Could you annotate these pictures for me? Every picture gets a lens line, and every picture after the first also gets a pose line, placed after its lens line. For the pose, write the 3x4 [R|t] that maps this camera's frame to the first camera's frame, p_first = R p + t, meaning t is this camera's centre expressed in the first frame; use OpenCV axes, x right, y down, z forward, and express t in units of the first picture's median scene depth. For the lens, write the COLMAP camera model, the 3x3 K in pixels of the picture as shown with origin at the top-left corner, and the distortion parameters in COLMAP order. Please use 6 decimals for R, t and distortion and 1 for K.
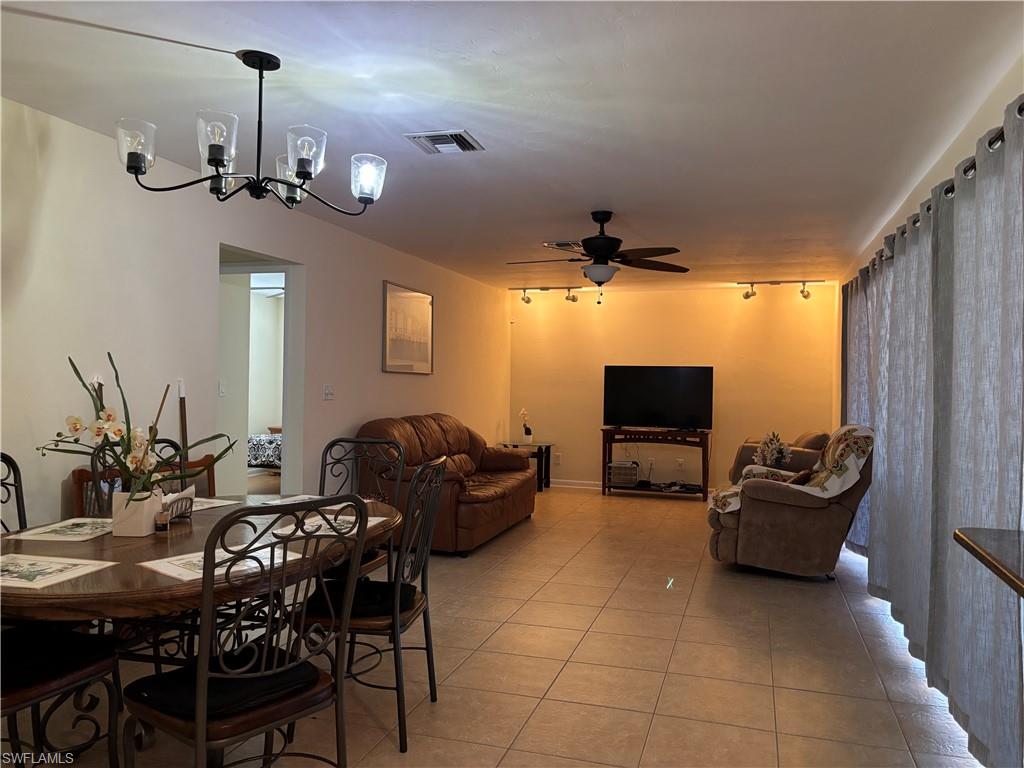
lens RADIAL K [[781.6, 0, 512.8], [0, 781.6, 382.6], [0, 0, 1]] dist [0.050273, -0.051392]
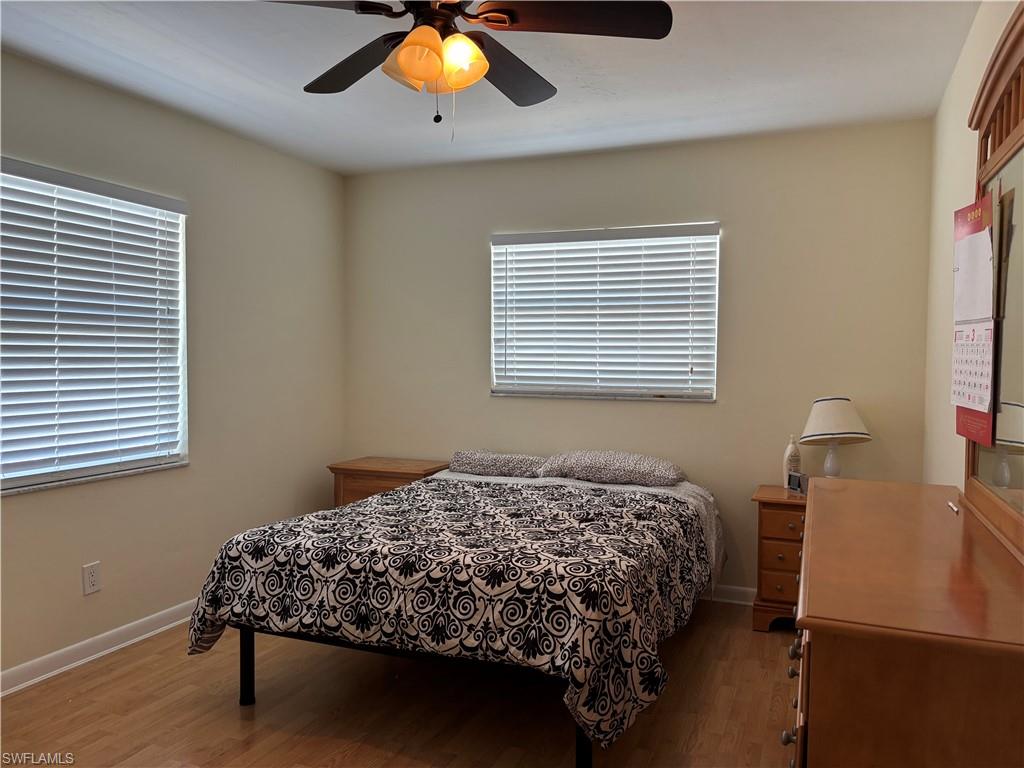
lens RADIAL K [[781.6, 0, 512.7], [0, 781.6, 383.0], [0, 0, 1]] dist [0.050273, -0.051392]
pose [[0.996512, -0.001144, -0.083439, -0.210041], [0.004142, 0.999351, 0.035772, -0.005371], [0.083344, -0.035993, 0.995871, 0.698966]]
